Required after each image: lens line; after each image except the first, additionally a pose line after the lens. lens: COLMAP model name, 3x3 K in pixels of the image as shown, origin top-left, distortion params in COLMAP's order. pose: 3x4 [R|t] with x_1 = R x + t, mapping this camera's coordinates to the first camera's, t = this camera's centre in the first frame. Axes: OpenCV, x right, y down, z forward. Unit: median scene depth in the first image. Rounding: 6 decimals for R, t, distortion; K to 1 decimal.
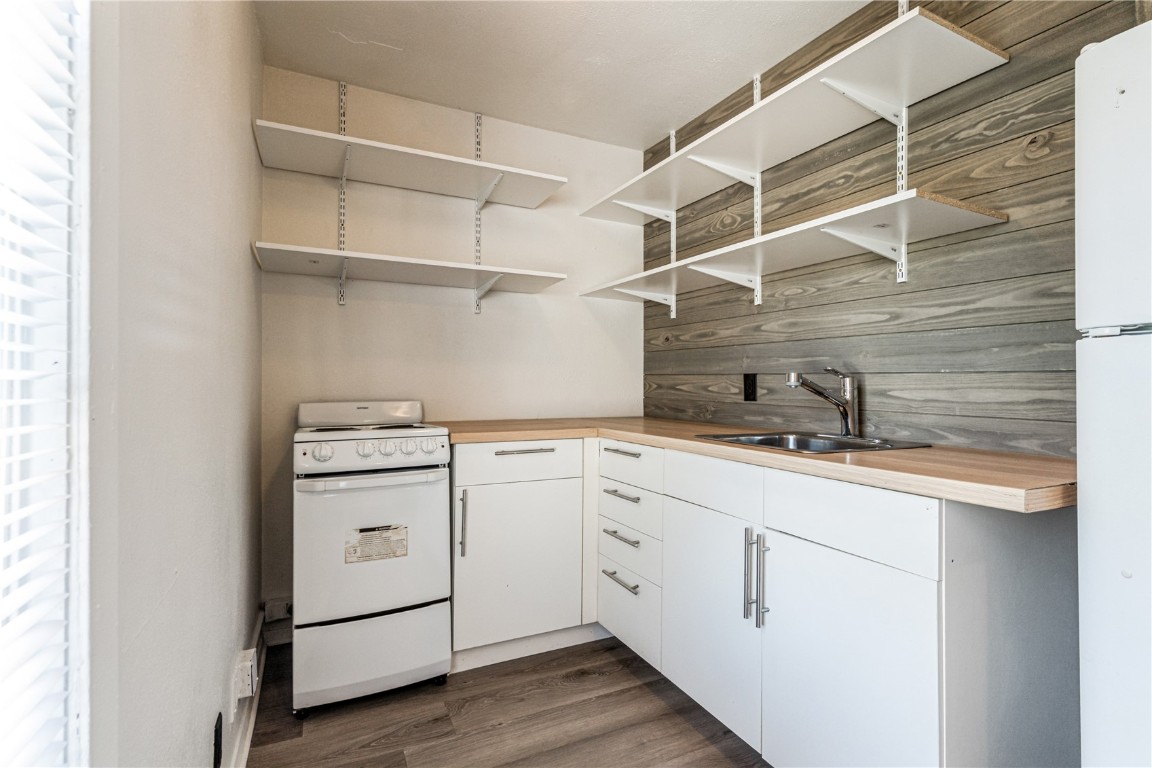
lens RADIAL K [[542.6, 0, 575.1], [0, 542.6, 374.2], [0, 0, 1]] dist [0.001817, -0.001307]
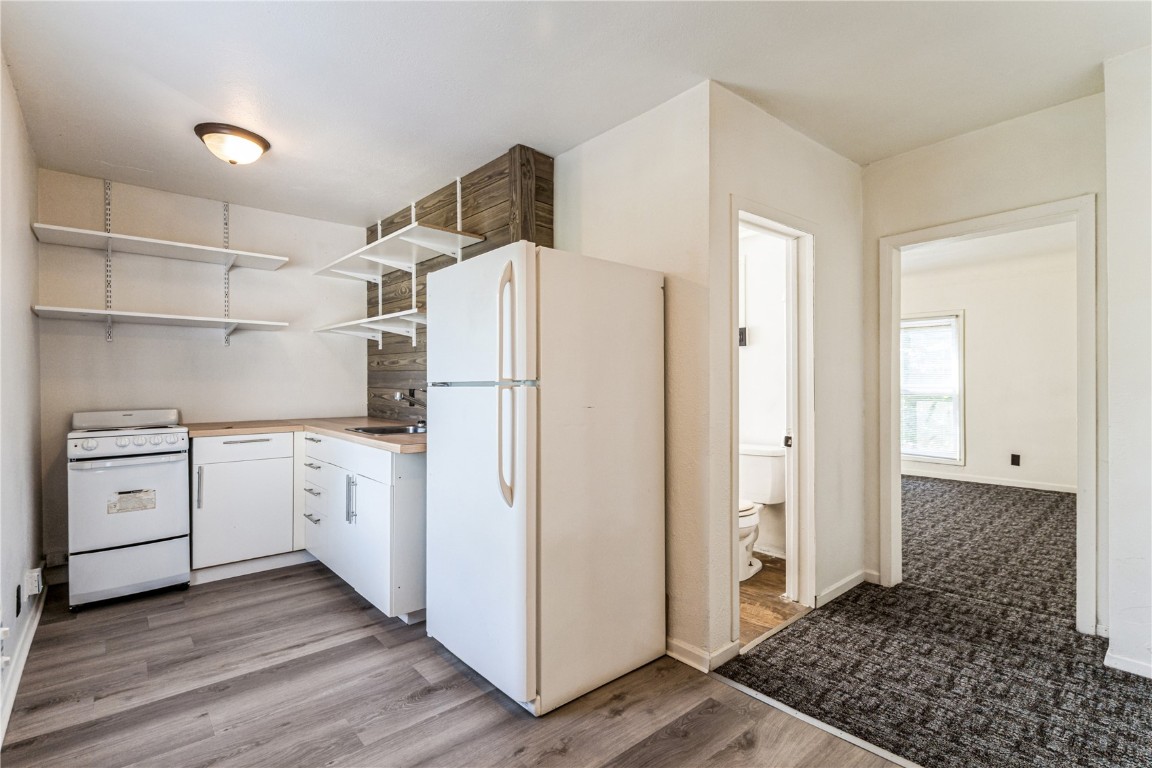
lens RADIAL K [[542.6, 0, 572.3], [0, 542.6, 383.2], [0, 0, 1]] dist [0.001817, -0.001307]
pose [[0.967397, -0.004169, 0.253229, 0.424545], [-0.000981, 0.999795, 0.020206, -0.057780], [-0.253262, -0.019796, 0.967195, -0.754369]]
